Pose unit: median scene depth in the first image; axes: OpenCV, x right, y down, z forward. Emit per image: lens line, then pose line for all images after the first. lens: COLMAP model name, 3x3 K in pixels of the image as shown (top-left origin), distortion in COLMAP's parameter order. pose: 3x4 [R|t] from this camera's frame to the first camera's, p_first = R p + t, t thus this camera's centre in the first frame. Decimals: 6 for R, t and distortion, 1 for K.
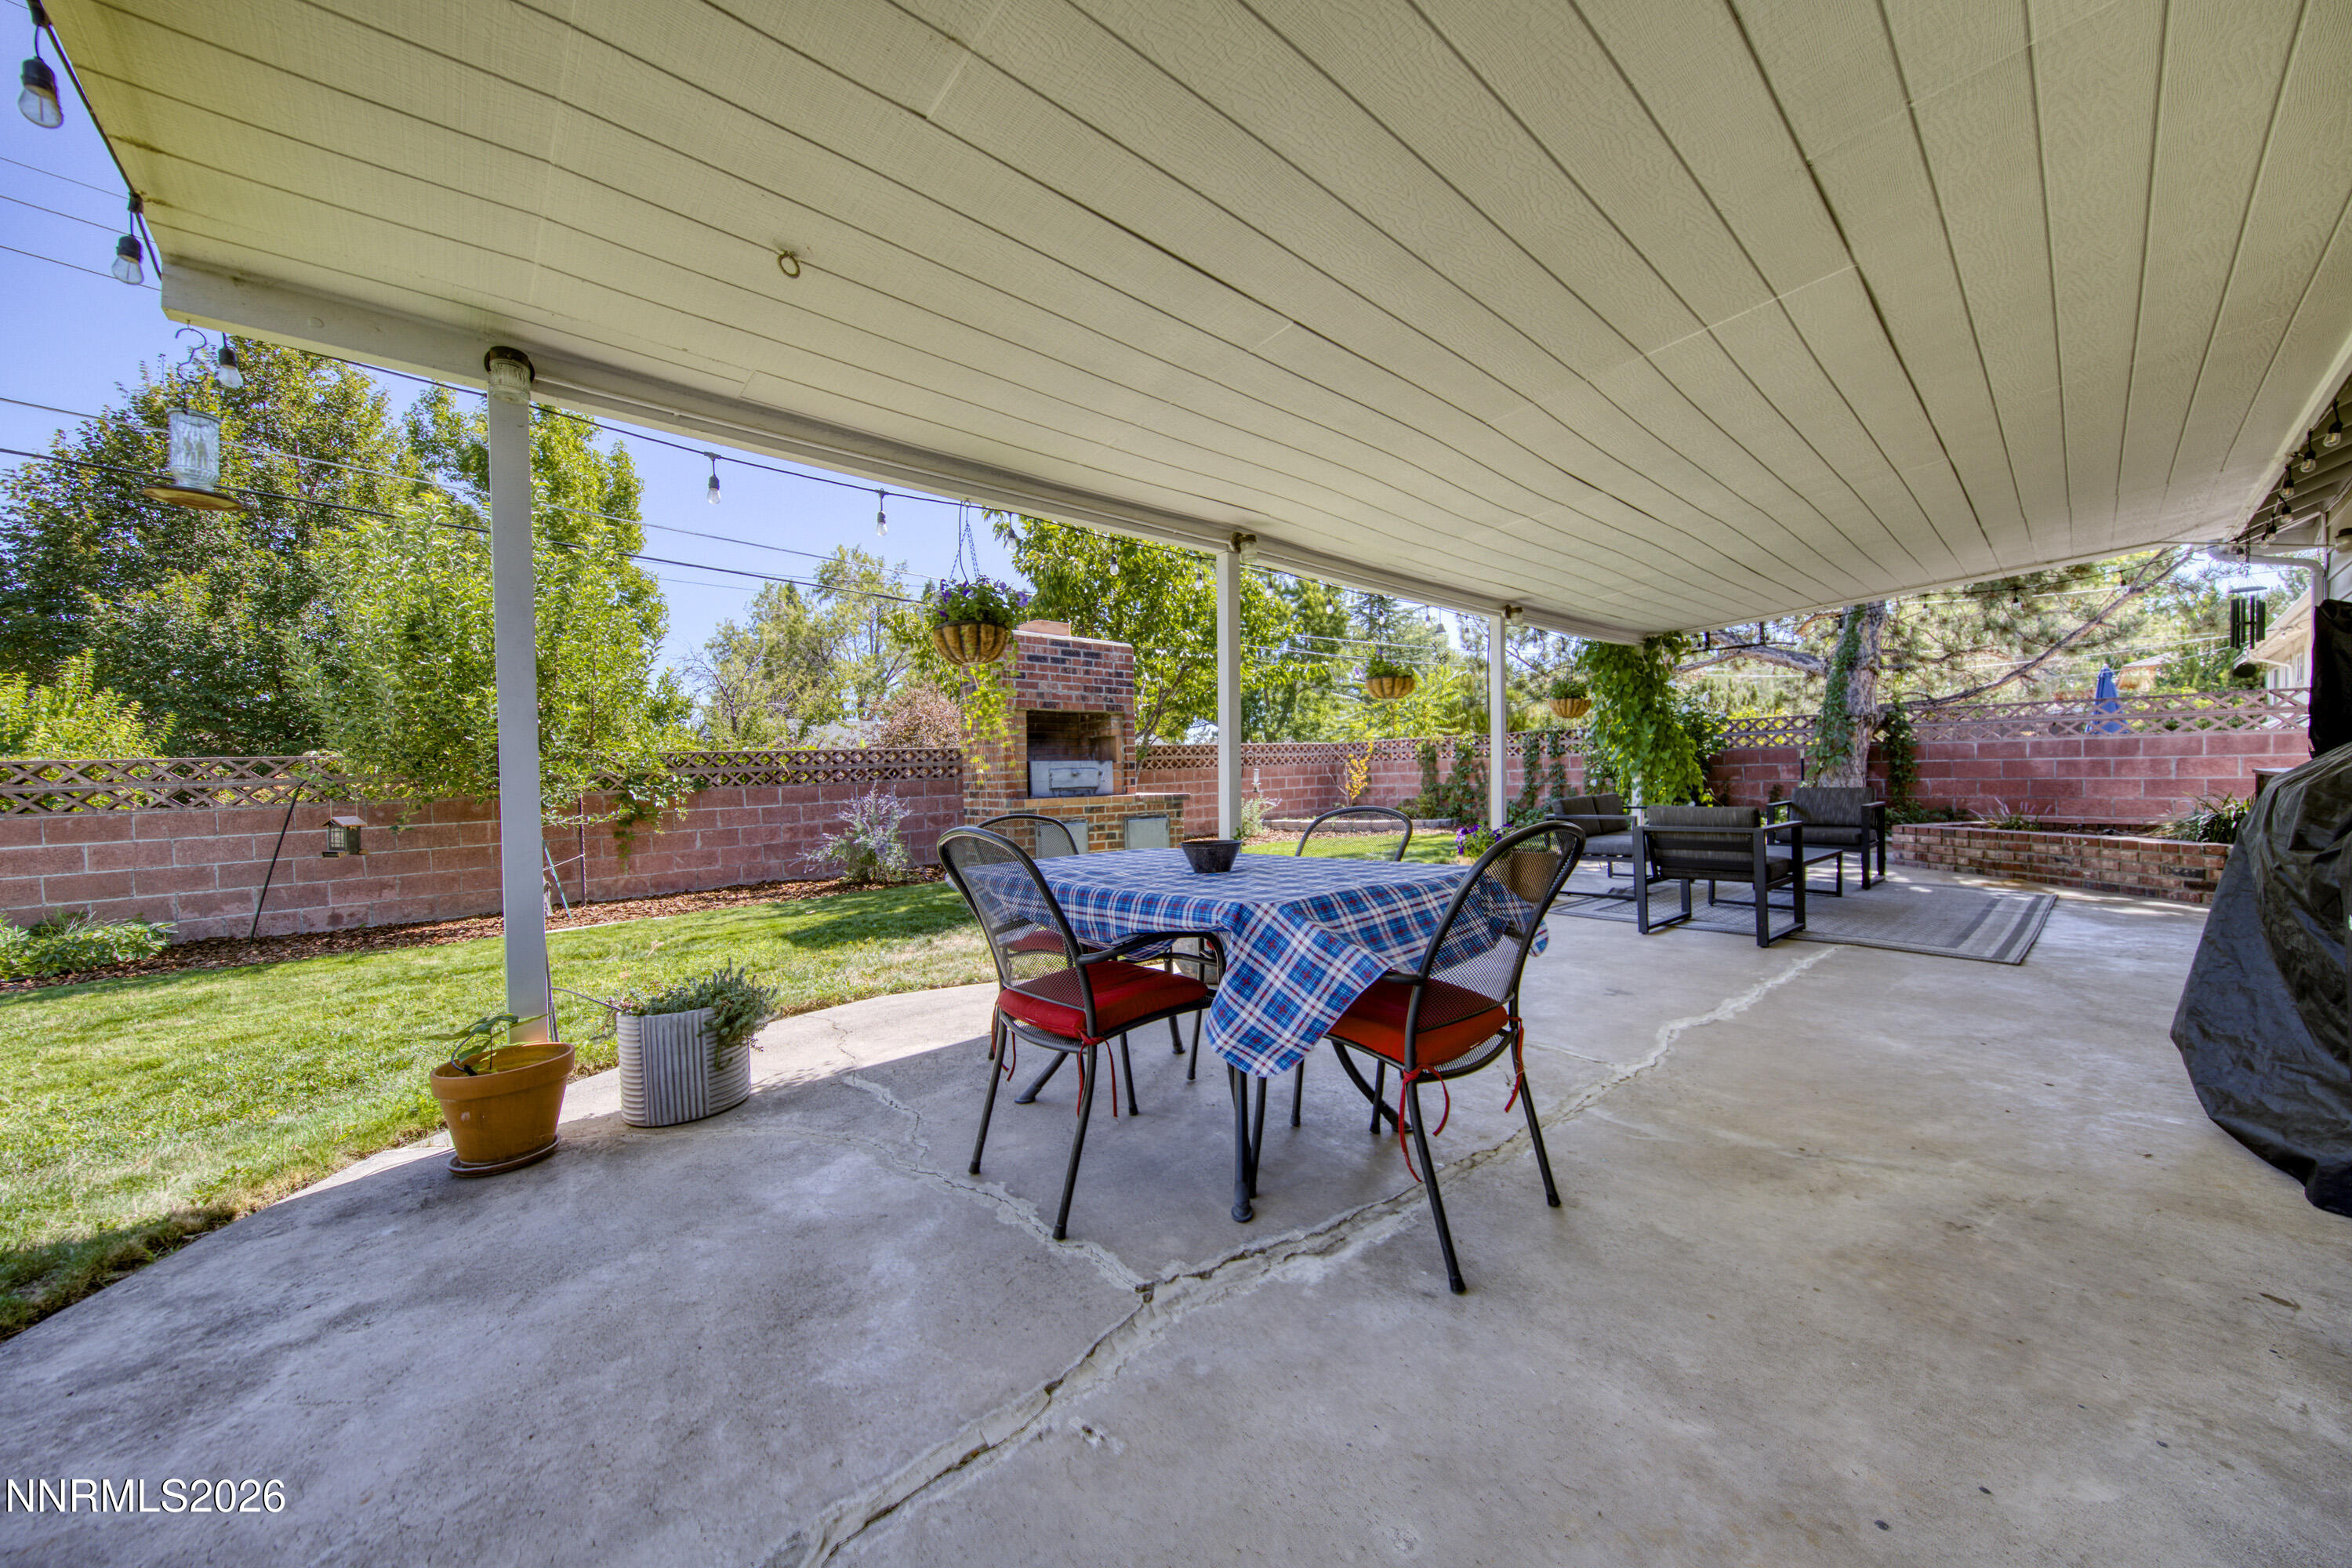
lens RADIAL K [[823.3, 0, 1174.9], [0, 823.3, 778.8], [0, 0, 1]] dist [0.001626, -0.000226]
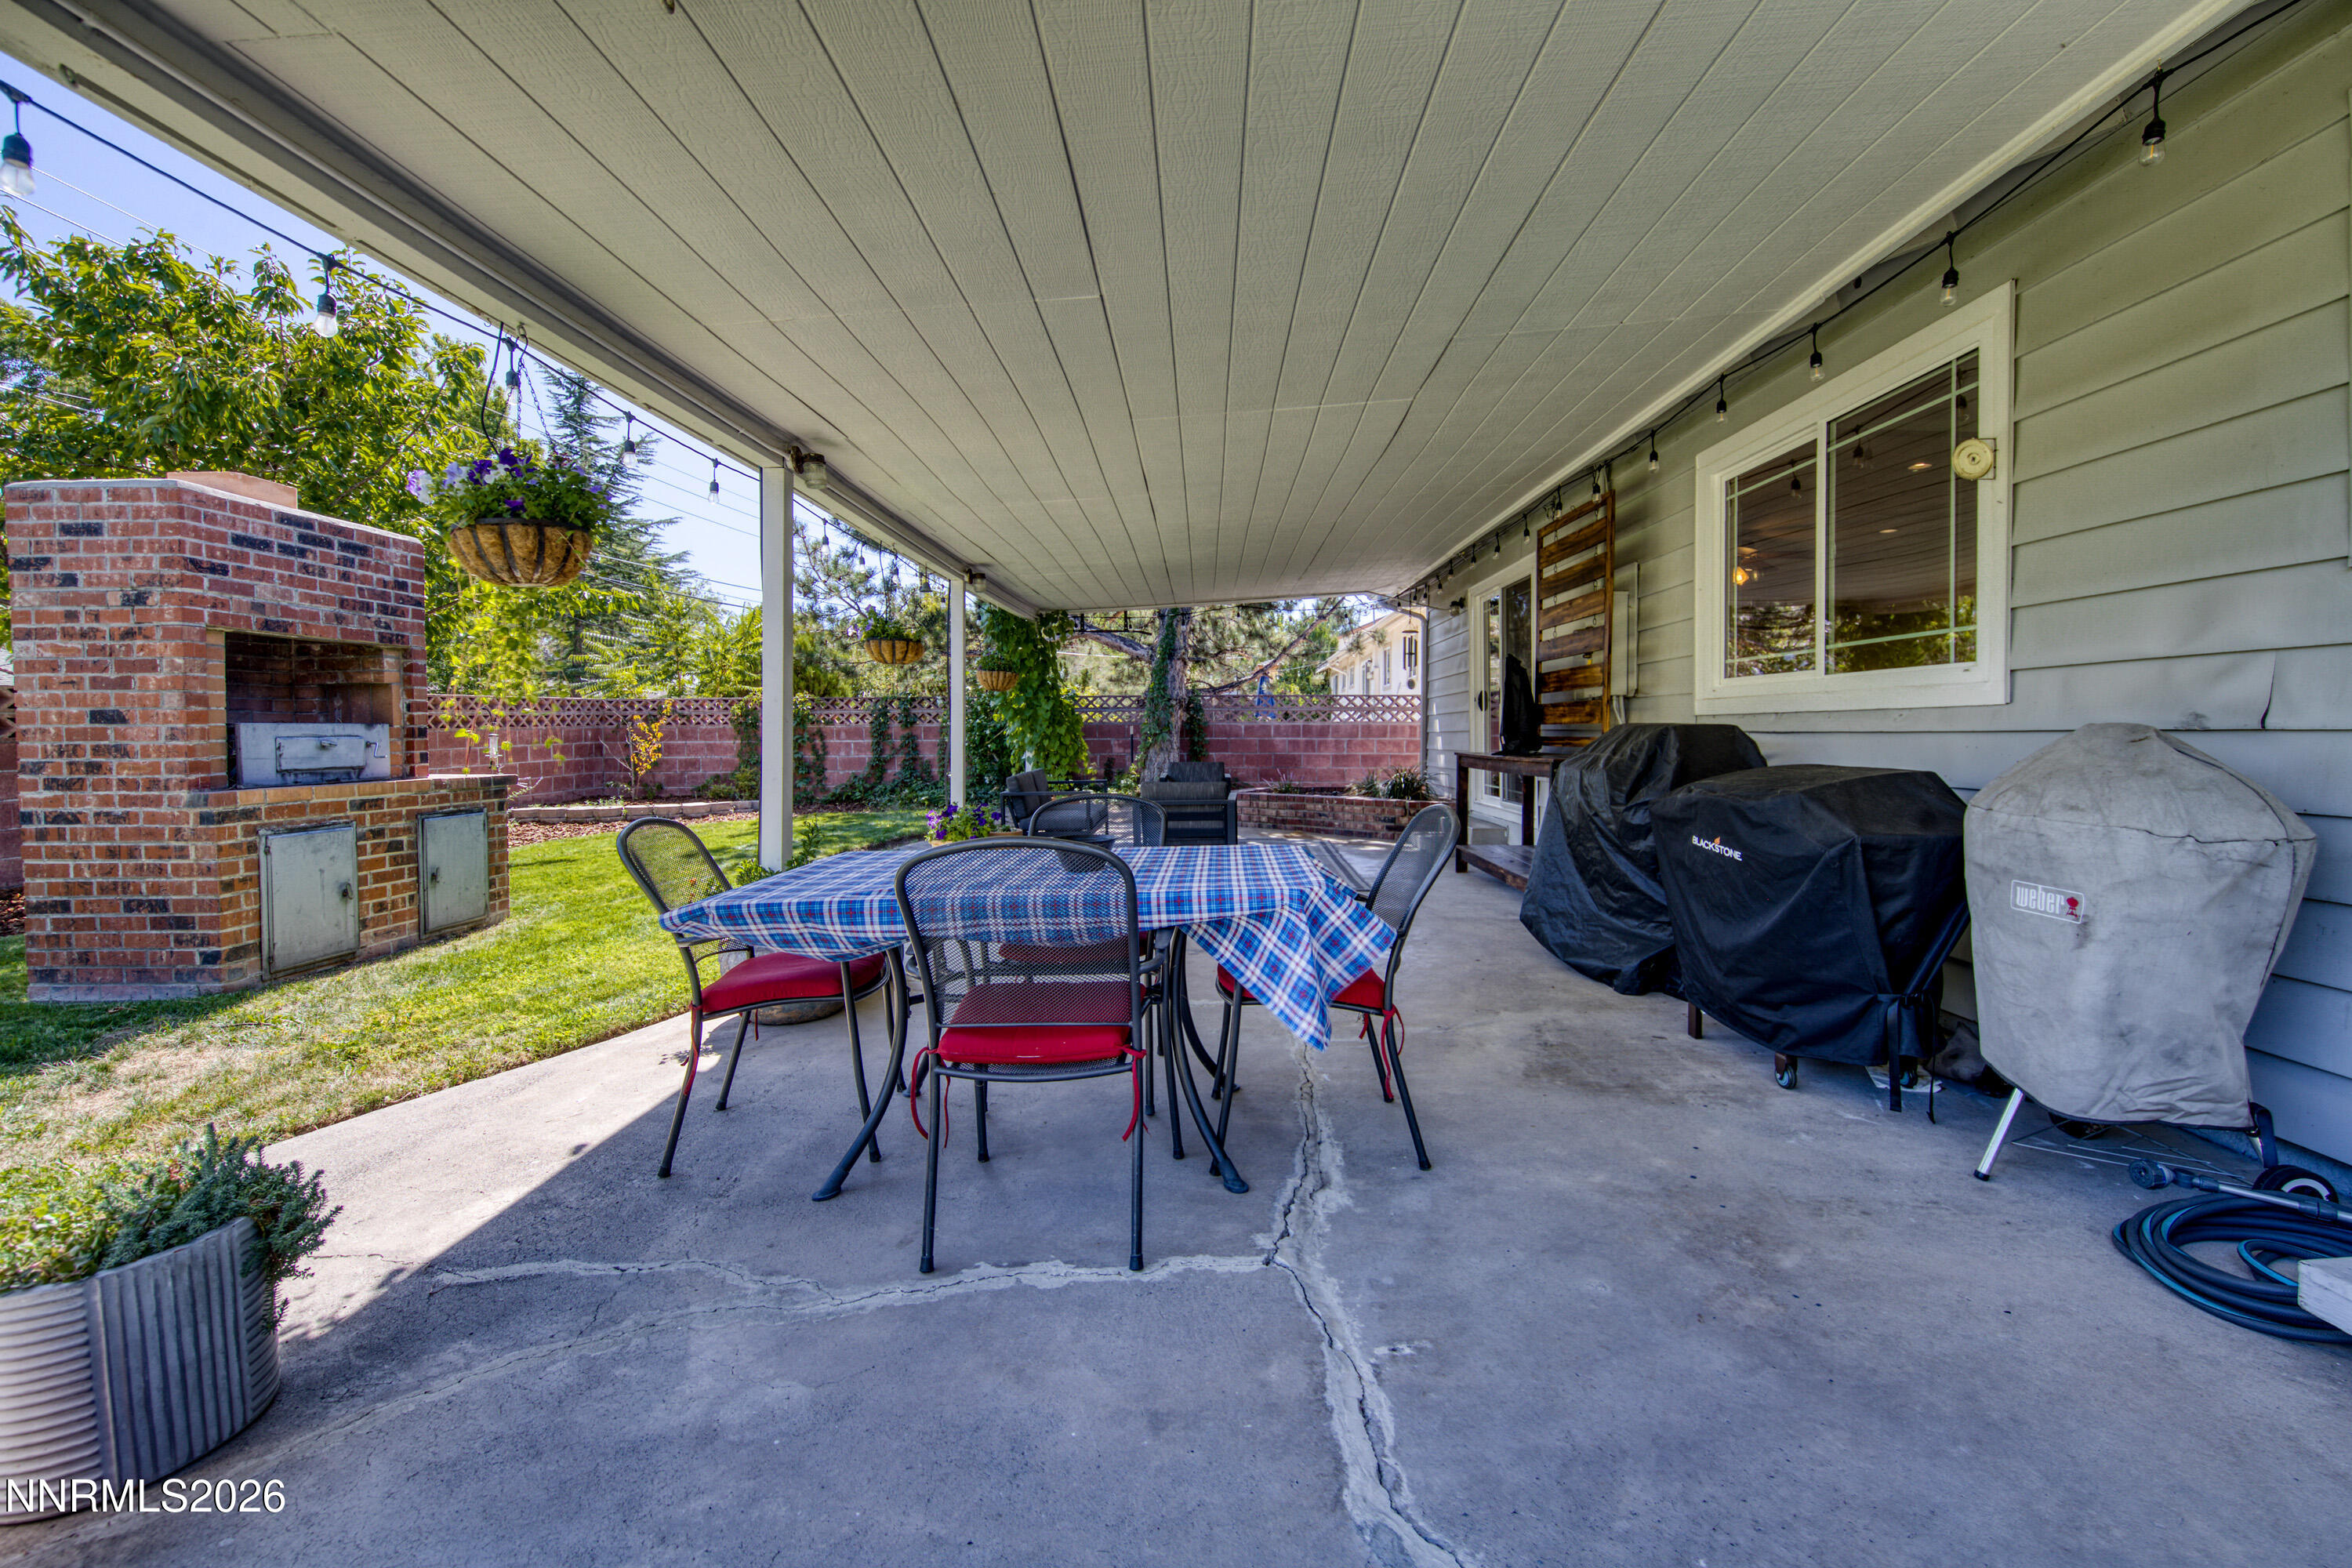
lens RADIAL K [[995.7, 0, 1187.5], [0, 995.7, 749.4], [0, 0, 1]] dist [0.016281, -0.000200]
pose [[0.670282, 0.003892, 0.742097, -0.241985], [-0.007881, 0.999967, 0.001874, -0.009197], [-0.742065, -0.007104, 0.670290, 0.050087]]
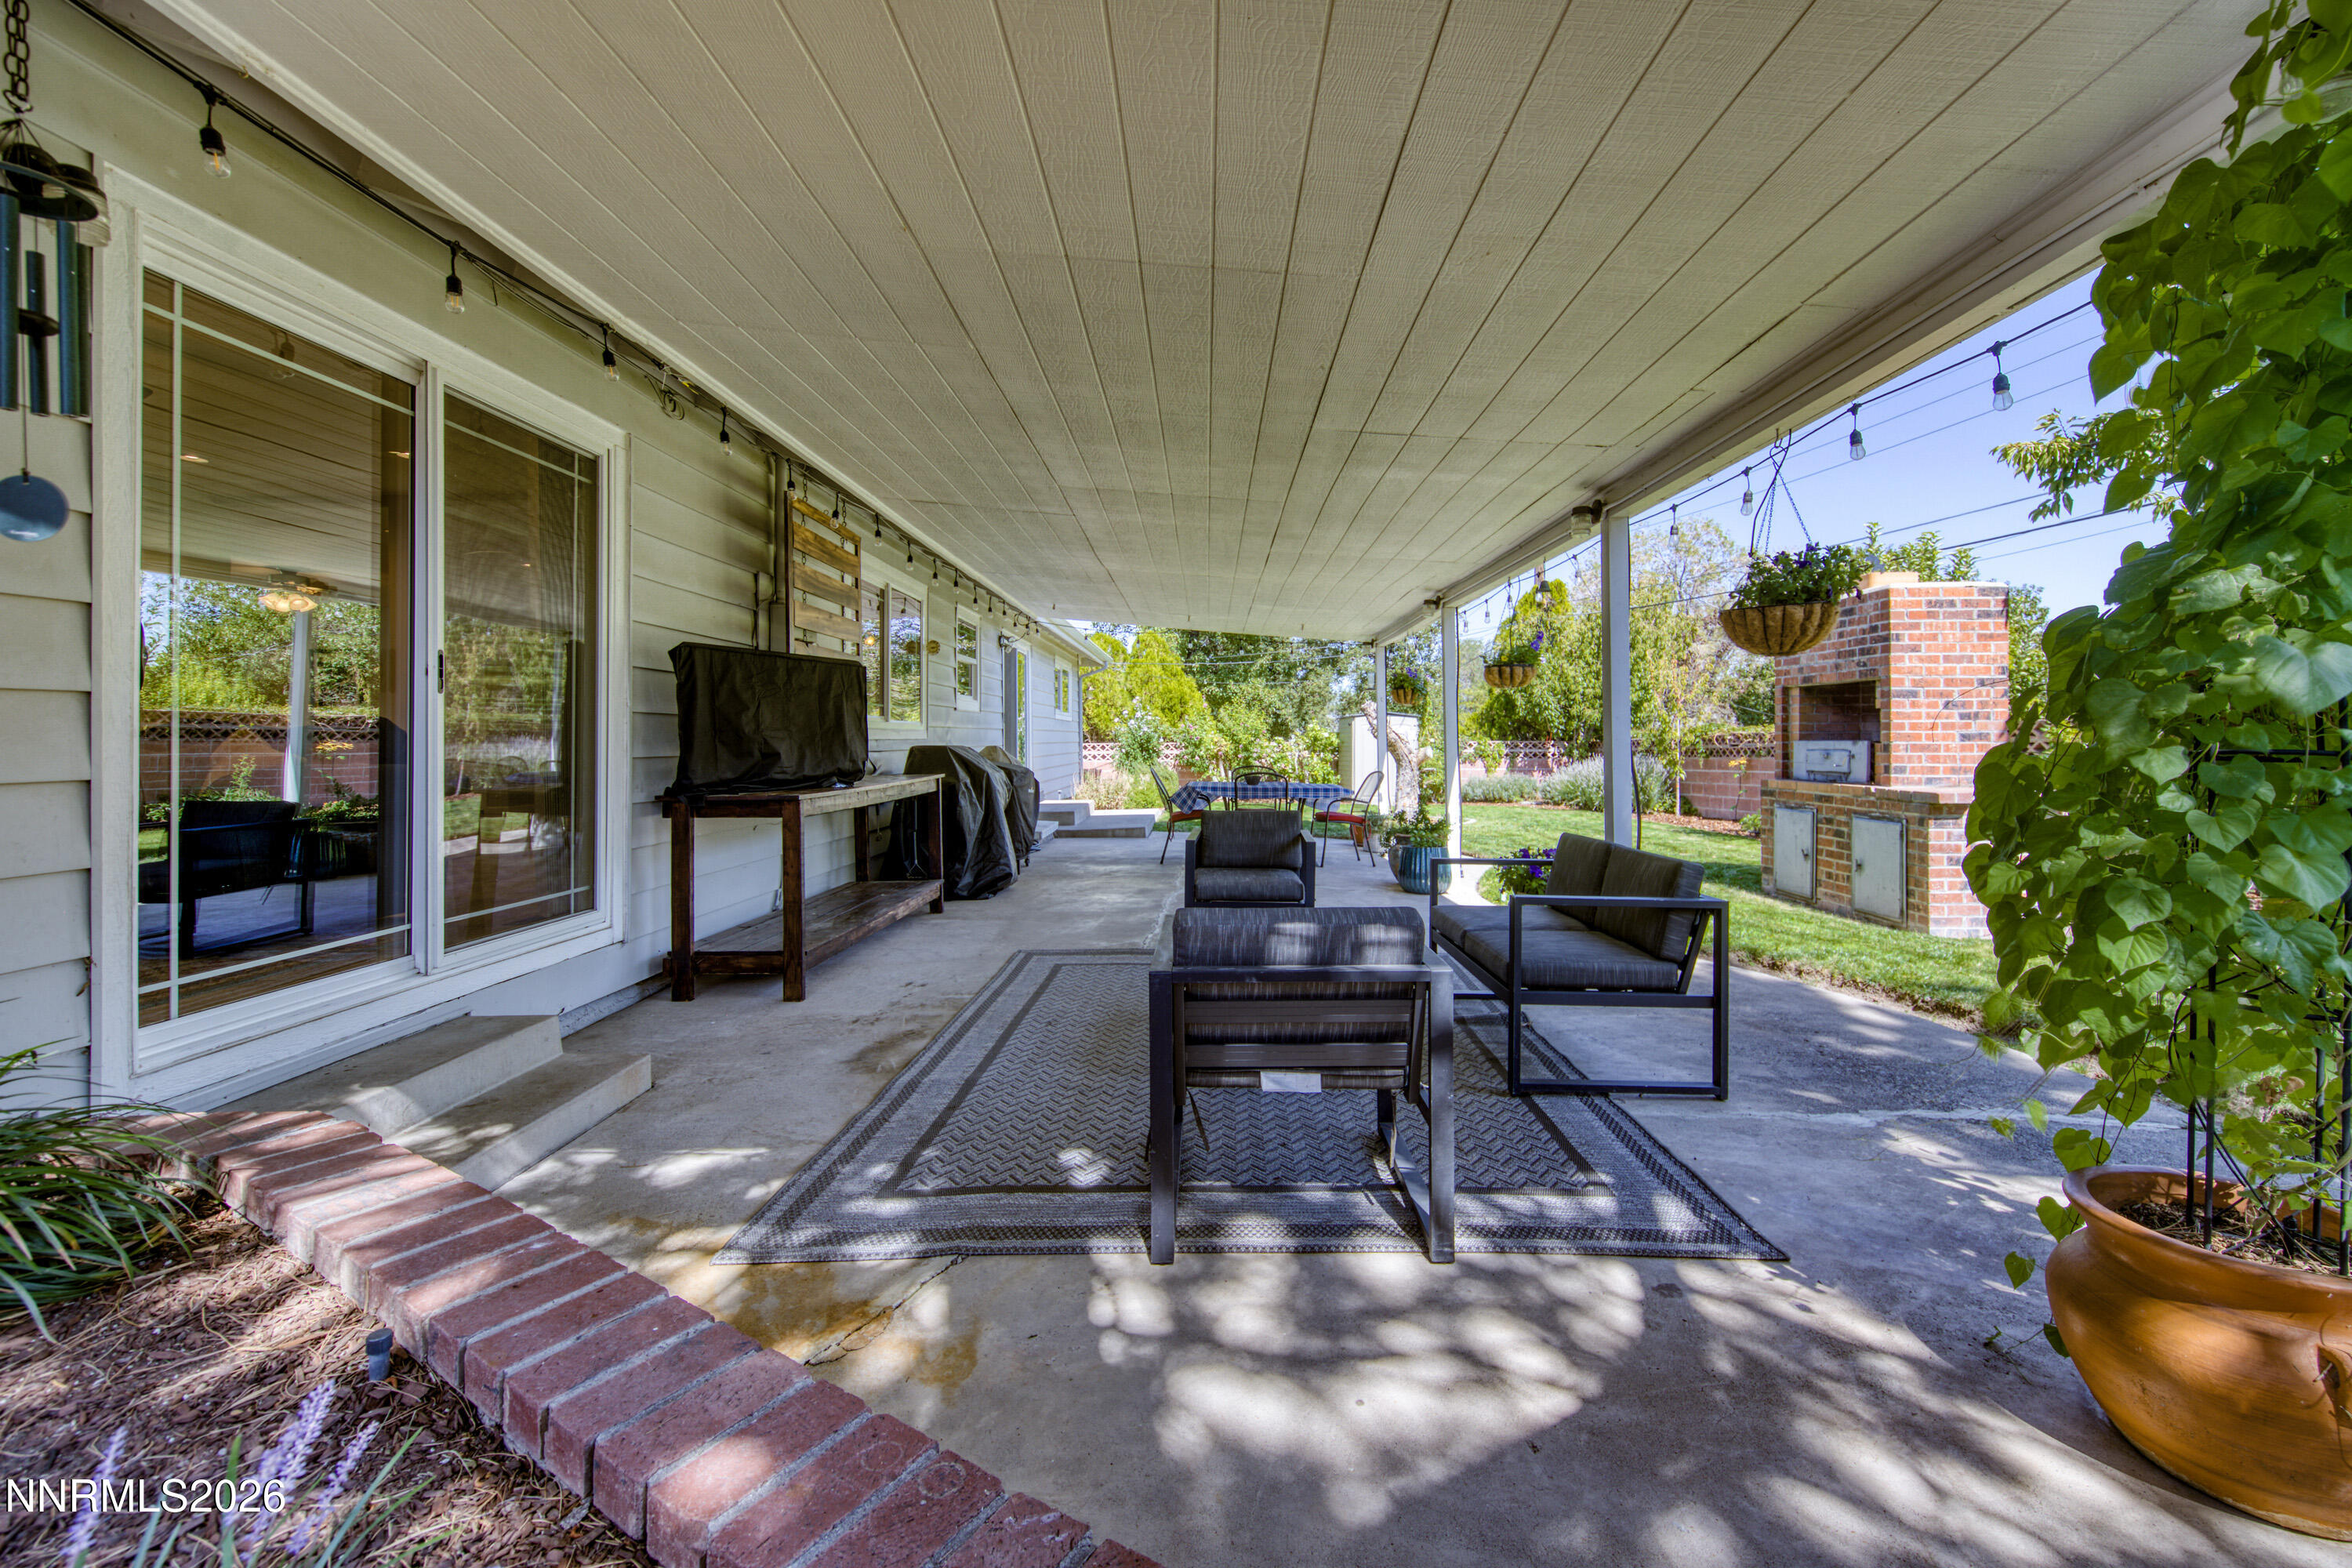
lens RADIAL K [[943.2, 0, 1189.4], [0, 943.2, 741.6], [0, 0, 1]] dist [-0.000214, -0.000012]
pose [[-0.655806, 0.031070, -0.754290, 1.062396], [0.024025, 0.999506, 0.020283, -0.056863], [0.754547, -0.004820, -0.656228, 1.138830]]
